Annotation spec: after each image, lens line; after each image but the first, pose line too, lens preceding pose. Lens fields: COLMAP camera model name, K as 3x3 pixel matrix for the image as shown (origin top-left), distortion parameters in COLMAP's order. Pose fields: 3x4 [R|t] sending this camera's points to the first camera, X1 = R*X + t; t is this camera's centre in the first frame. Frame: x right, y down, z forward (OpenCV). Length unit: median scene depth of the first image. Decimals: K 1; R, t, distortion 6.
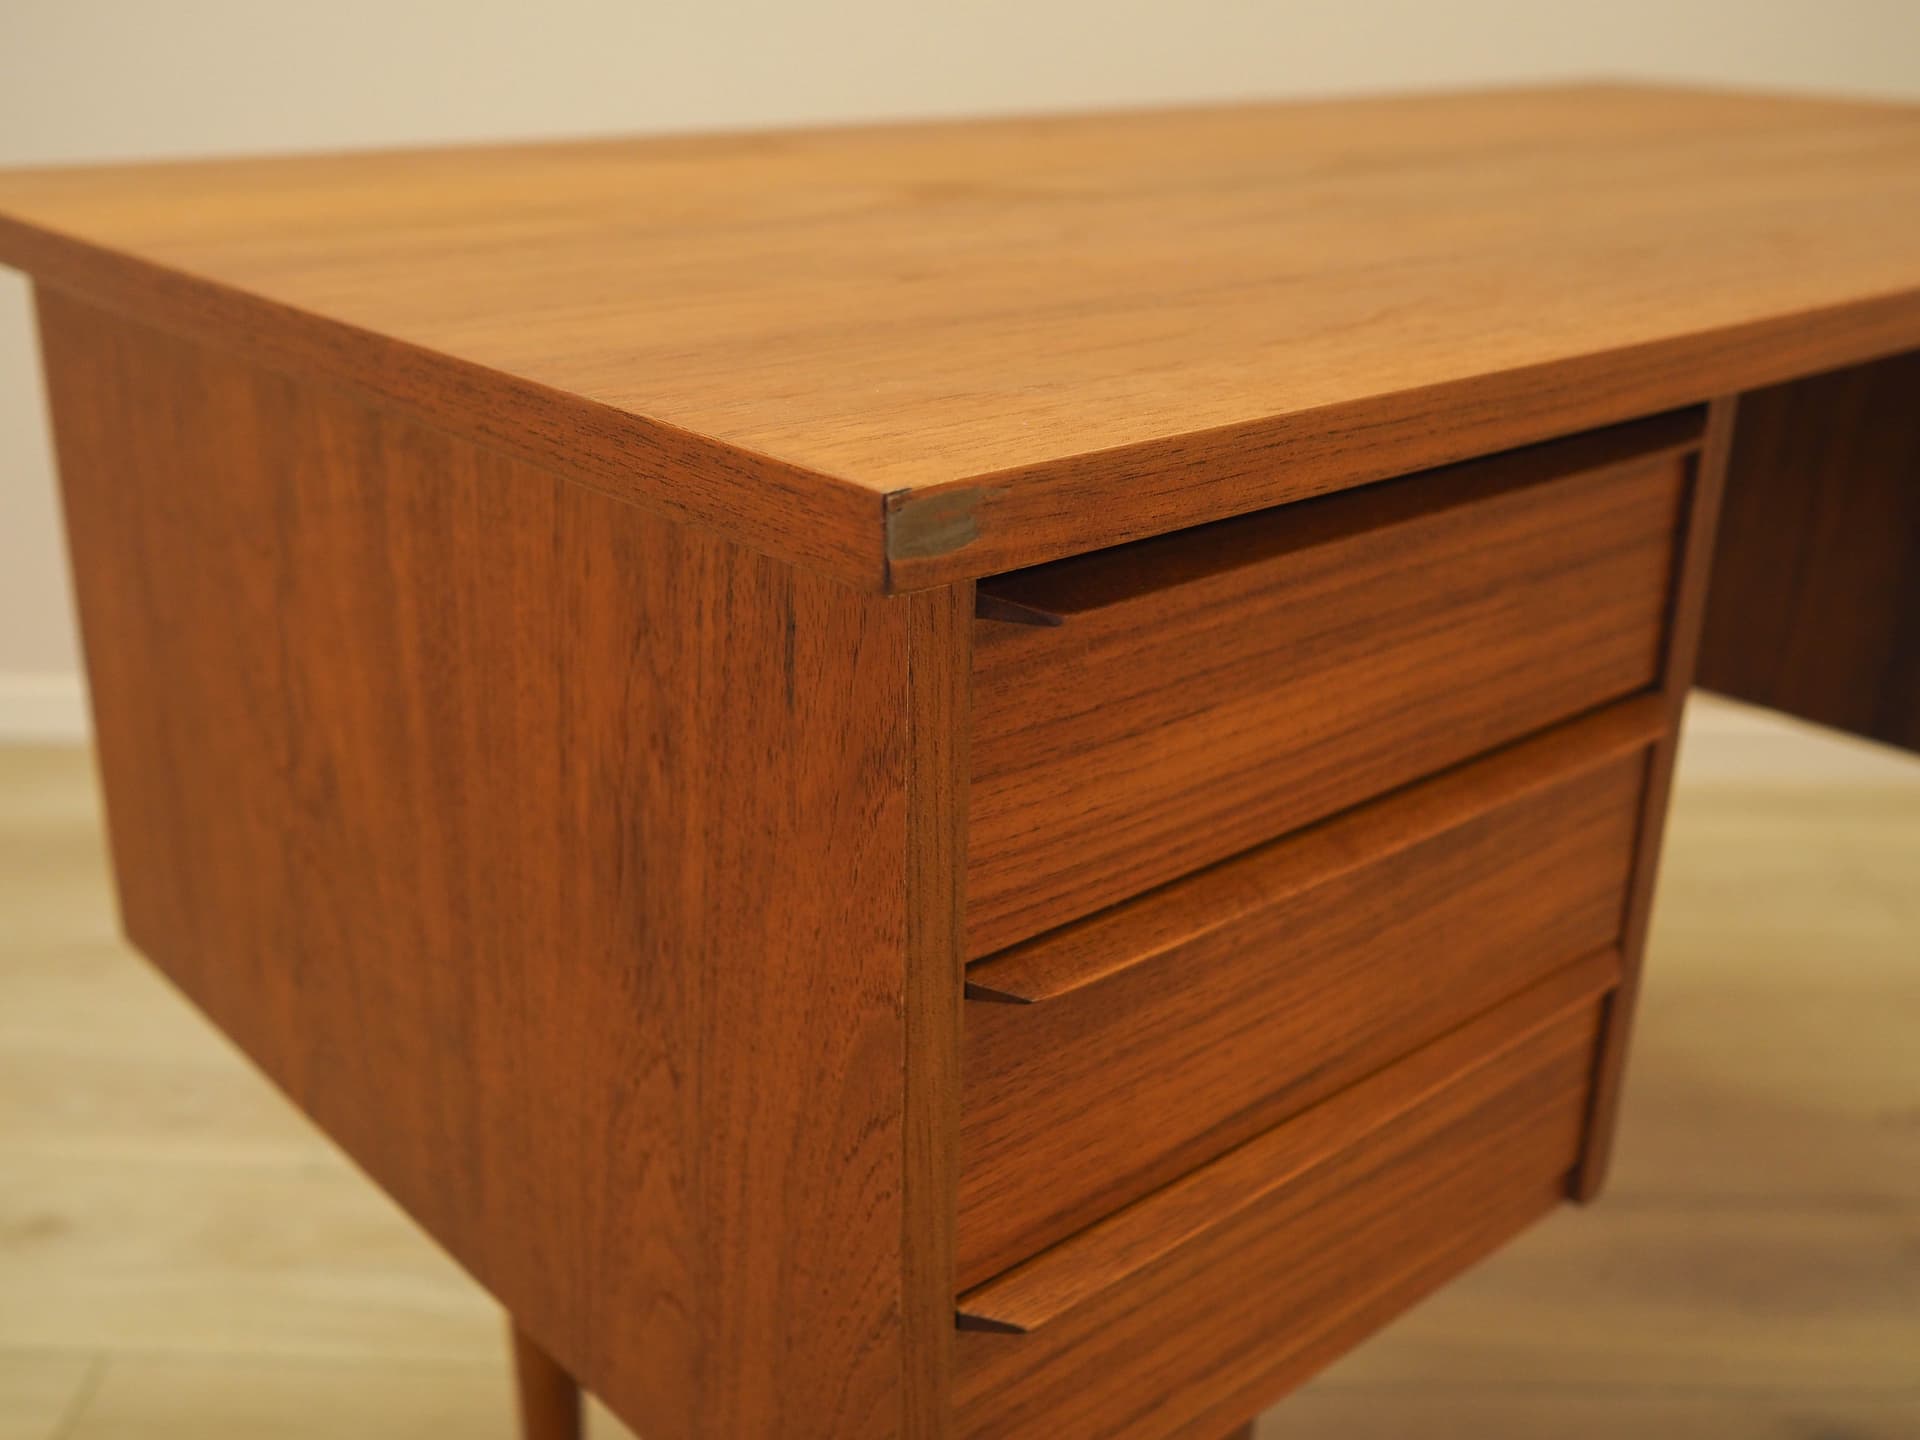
lens RADIAL K [[2017.0, 0, 960.0], [0, 2017.0, 720.0], [0, 0, 1]] dist [-0.016379, -0.011733]
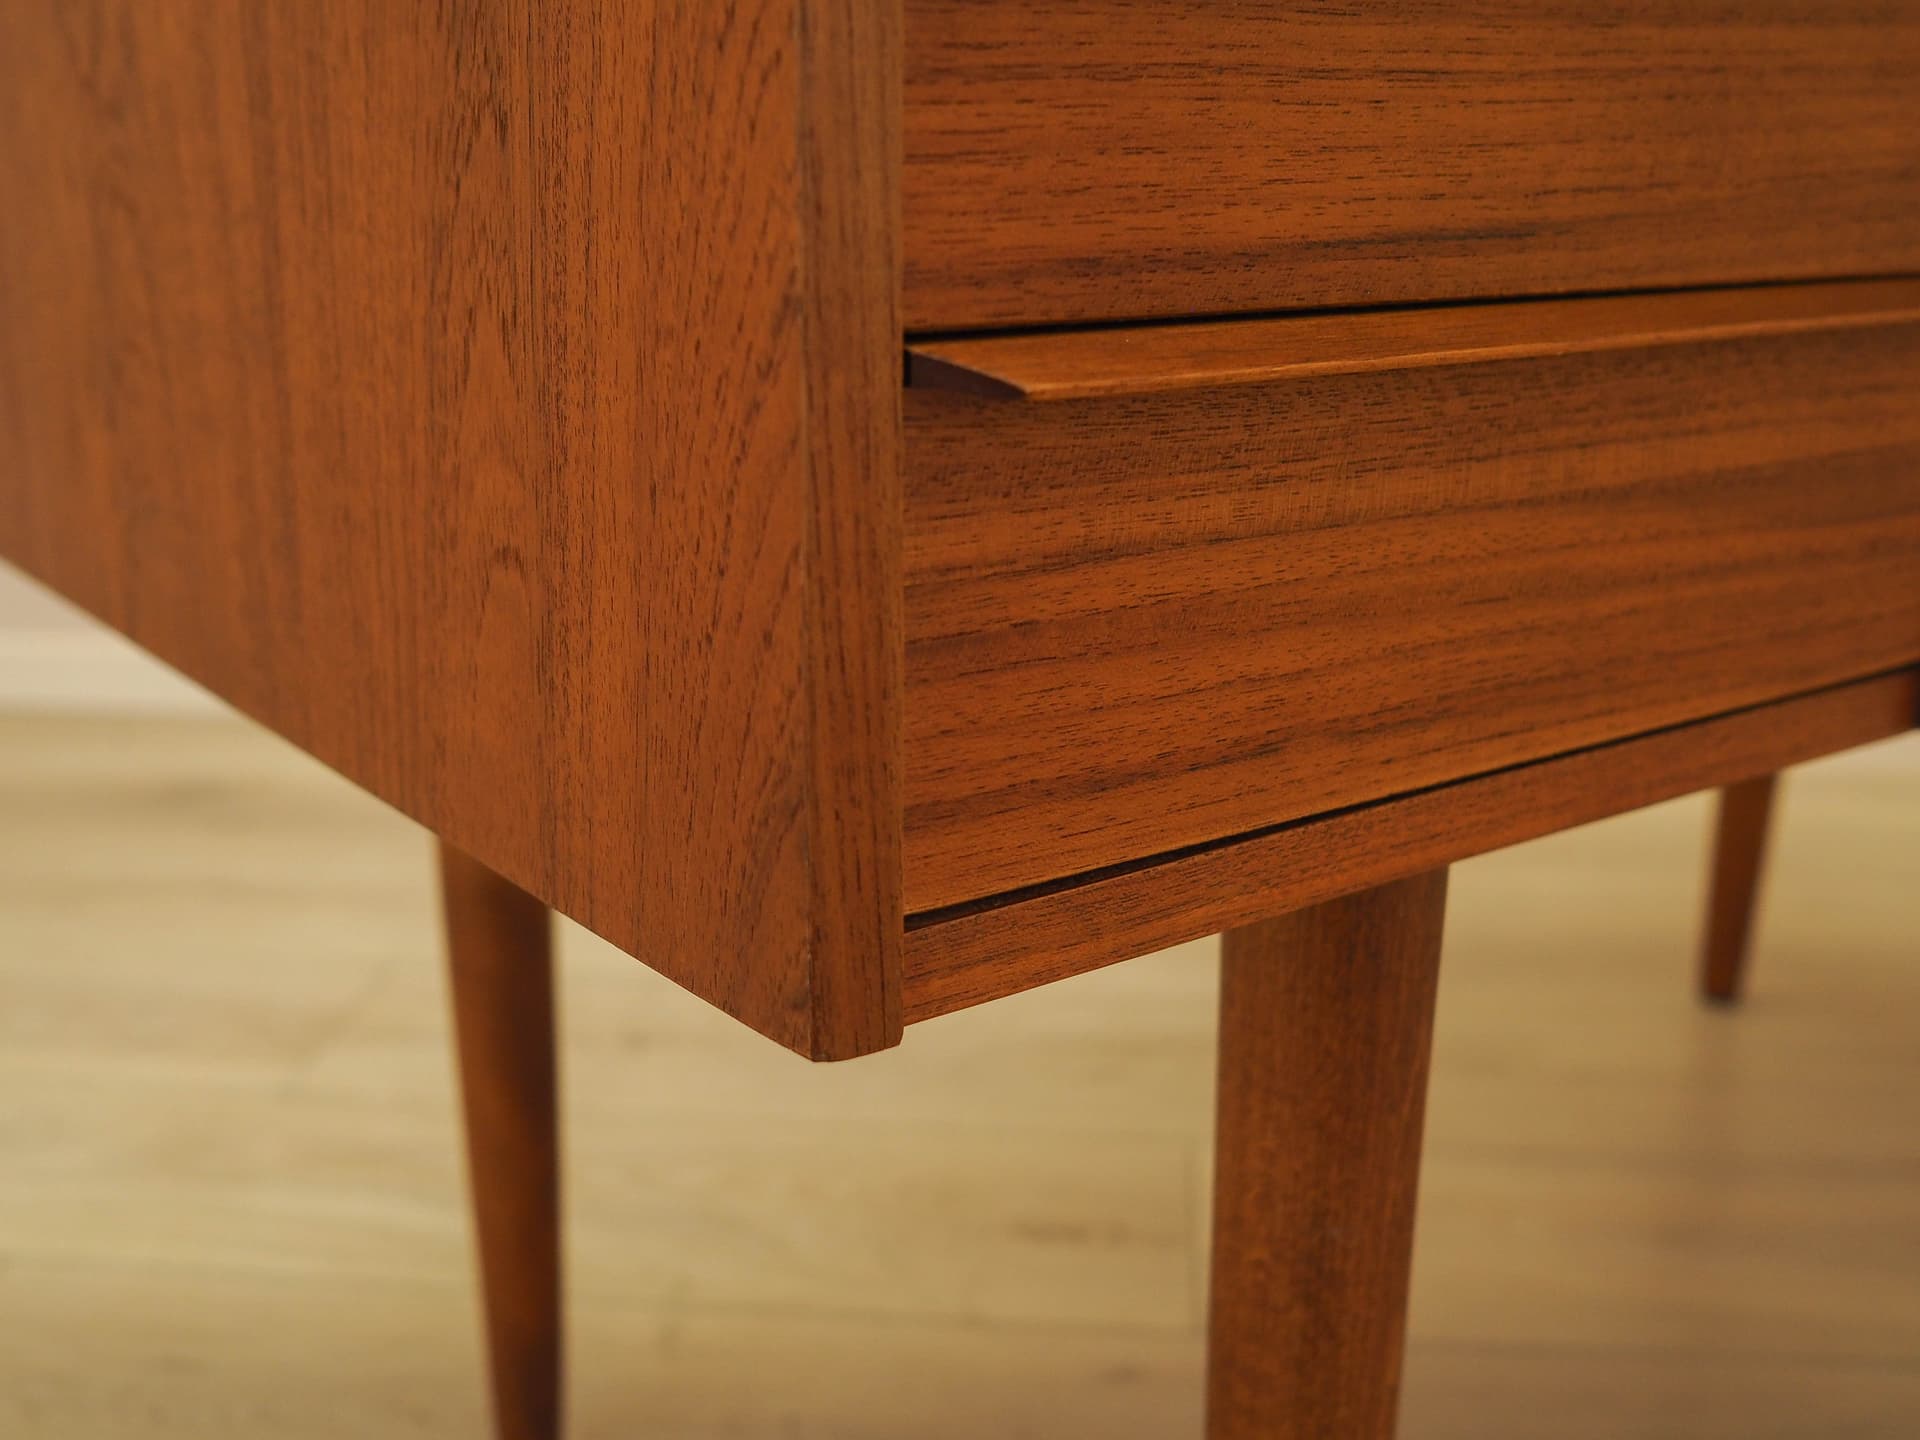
lens RADIAL K [[2239.9, 0, 962.3], [0, 2239.9, 781.1], [0, 0, 1]] dist [-0.036985, -0.012164]
pose [[0.996244, 0.012259, -0.085721, 0.068983], [-0.018827, 0.996911, -0.076246, 0.445224], [0.084522, 0.077573, 0.993397, 0.332794]]
